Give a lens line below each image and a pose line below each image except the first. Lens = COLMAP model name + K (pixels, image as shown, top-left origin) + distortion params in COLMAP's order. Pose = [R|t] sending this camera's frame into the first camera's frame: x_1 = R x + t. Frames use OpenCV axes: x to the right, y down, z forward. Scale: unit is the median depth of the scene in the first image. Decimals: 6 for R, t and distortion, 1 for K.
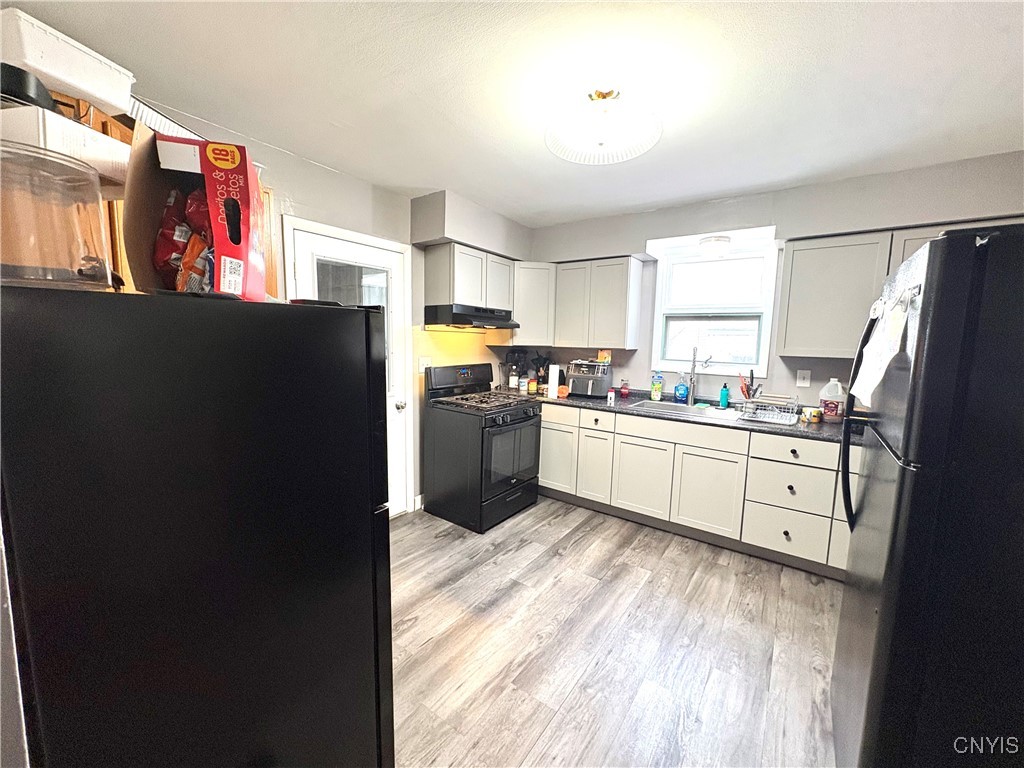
lens RADIAL K [[405.3, 0, 512.5], [0, 405.3, 384.6], [0, 0, 1]] dist [-0.000499, 0.000334]
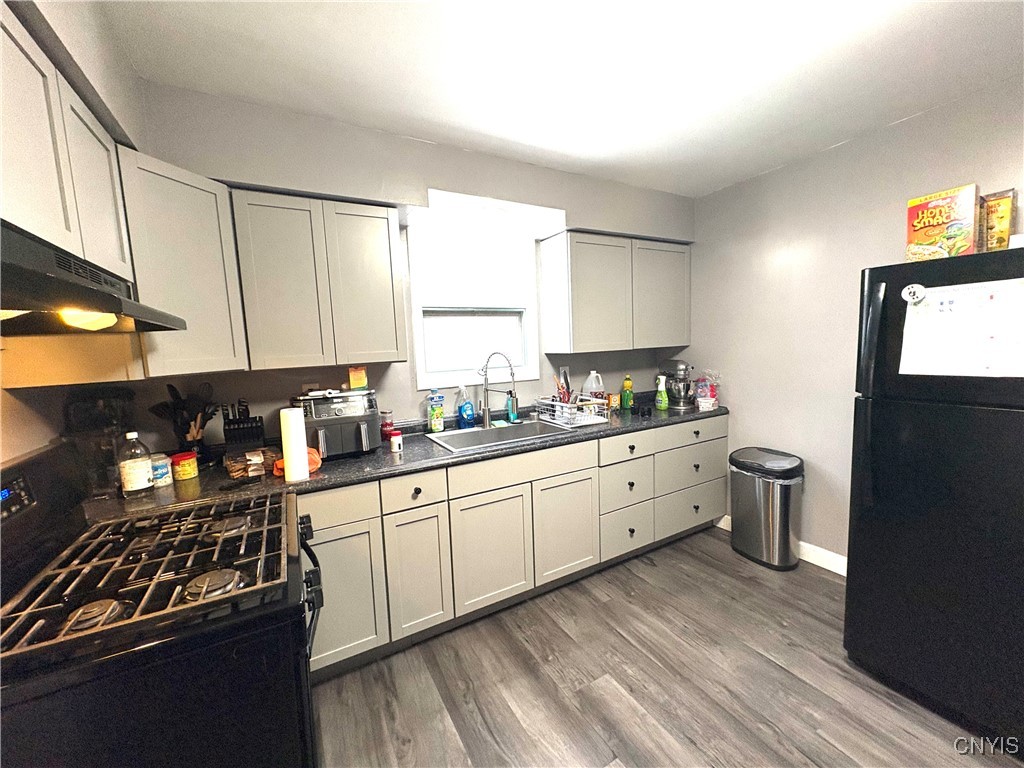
lens RADIAL K [[405.3, 0, 512.5], [0, 405.3, 384.6], [0, 0, 1]] dist [-0.000499, 0.000334]
pose [[0.417018, -0.131617, 0.899318, -0.259832], [0.152428, 0.985573, 0.073559, -0.091097], [-0.896026, 0.106406, 0.431064, 0.740487]]
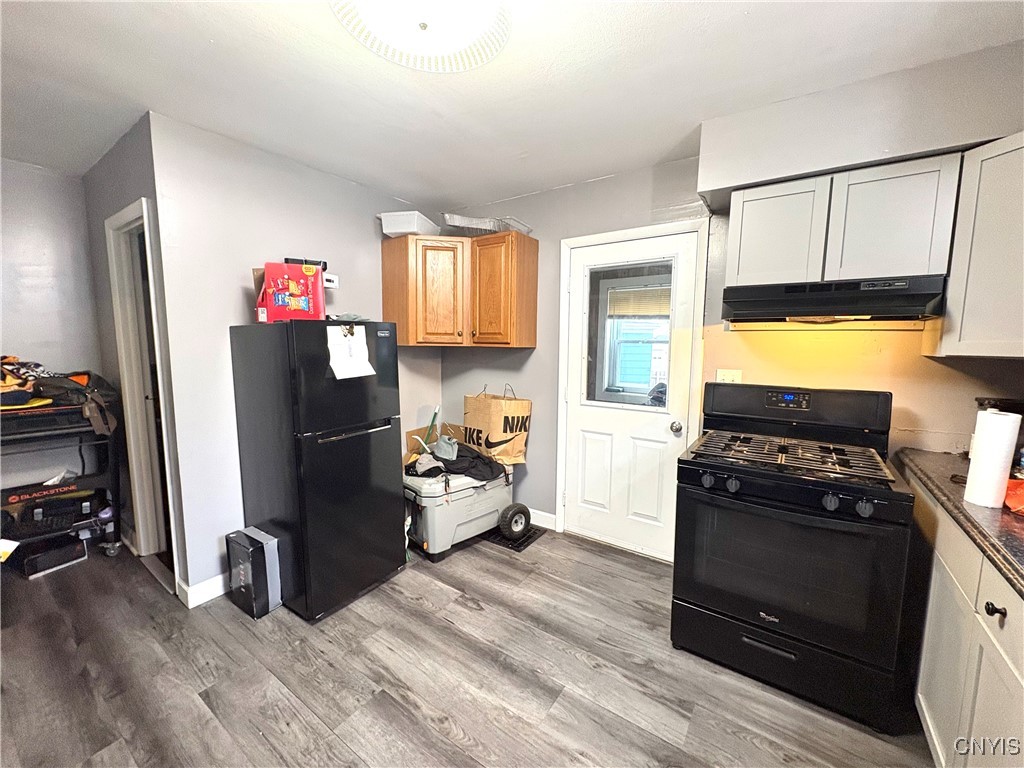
lens RADIAL K [[405.3, 0, 512.5], [0, 405.3, 384.6], [0, 0, 1]] dist [-0.000499, 0.000334]
pose [[0.019855, 0.087530, -0.995964, 0.562377], [-0.118833, 0.989306, 0.084575, -0.067901], [0.992716, 0.116674, 0.030044, 0.737802]]
